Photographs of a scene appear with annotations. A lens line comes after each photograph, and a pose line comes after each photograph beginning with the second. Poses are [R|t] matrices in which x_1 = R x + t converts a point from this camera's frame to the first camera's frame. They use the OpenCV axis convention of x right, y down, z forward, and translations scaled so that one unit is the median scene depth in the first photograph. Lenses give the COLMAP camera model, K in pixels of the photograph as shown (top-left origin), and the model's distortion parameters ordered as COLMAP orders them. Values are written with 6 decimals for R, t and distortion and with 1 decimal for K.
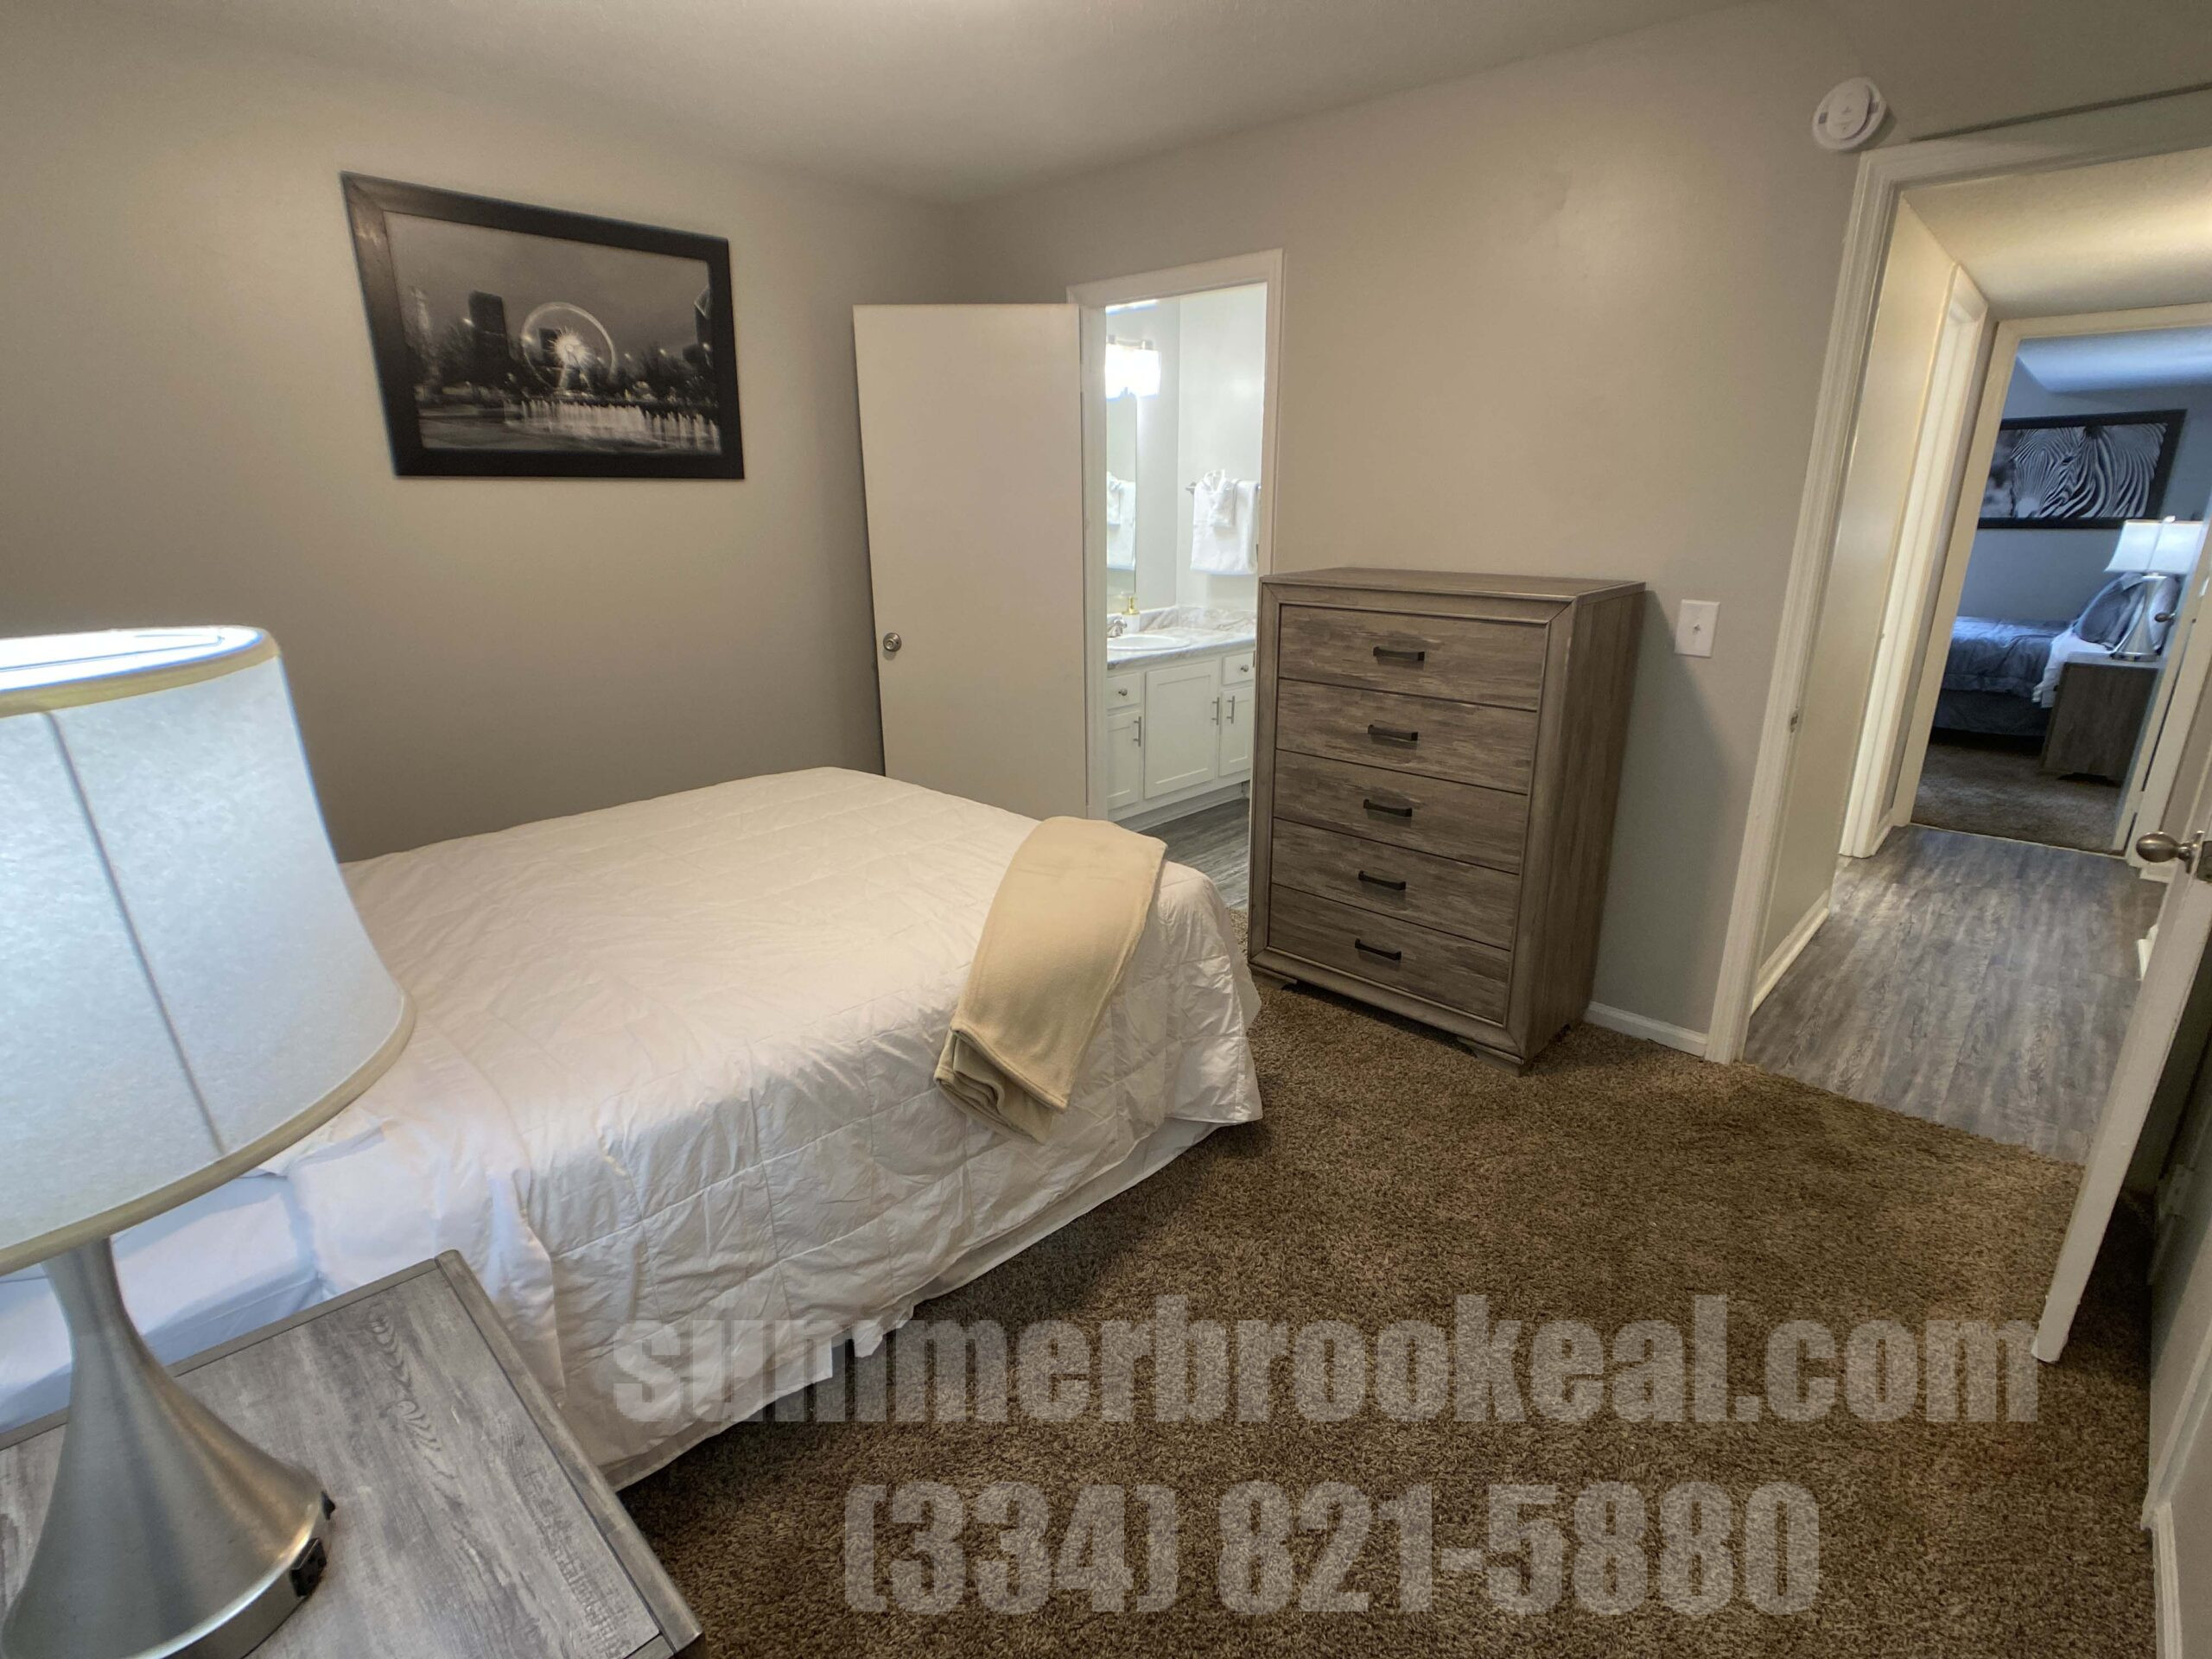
lens RADIAL K [[1083.5, 0, 1123.0], [0, 1083.5, 828.1], [0, 0, 1]] dist [-0.025515, 0.017493]
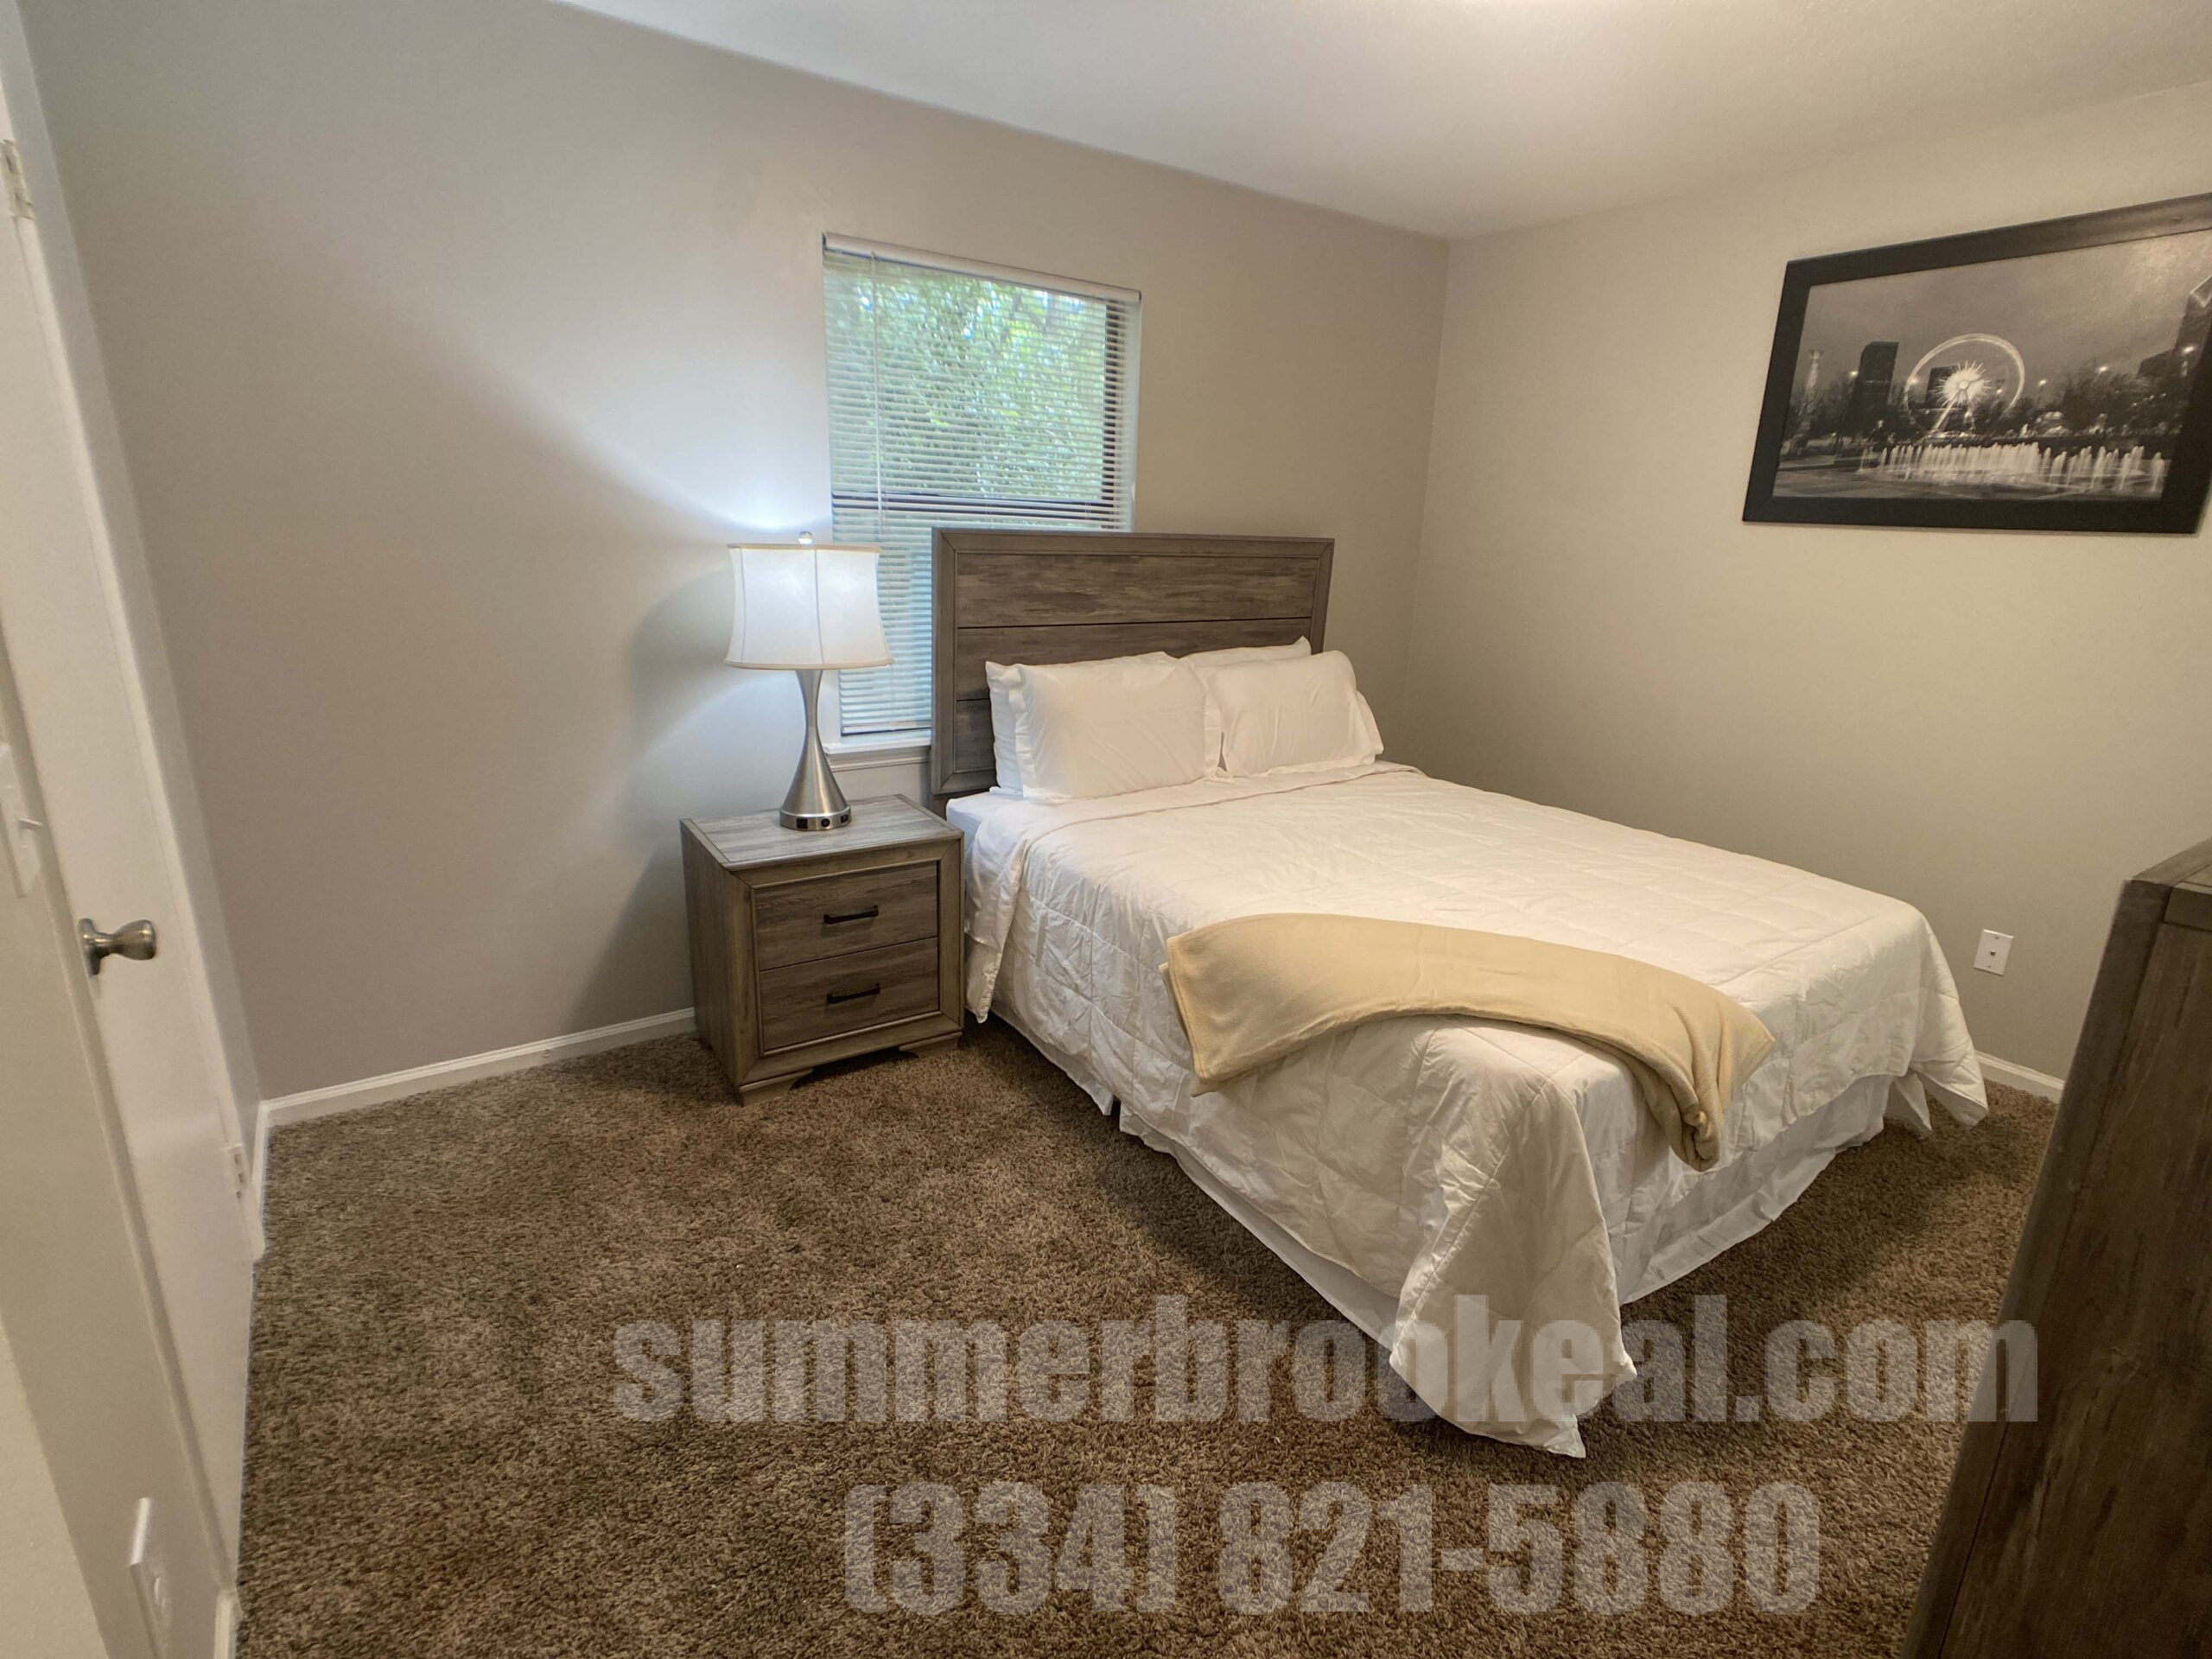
lens RADIAL K [[1083.5, 0, 1123.0], [0, 1083.5, 828.1], [0, 0, 1]] dist [-0.025515, 0.017493]
pose [[-0.199915, 0.268205, -0.942391, 0.575541], [-0.322531, 0.890190, 0.321769, -0.182294], [0.925207, 0.368277, -0.091458, 0.580243]]
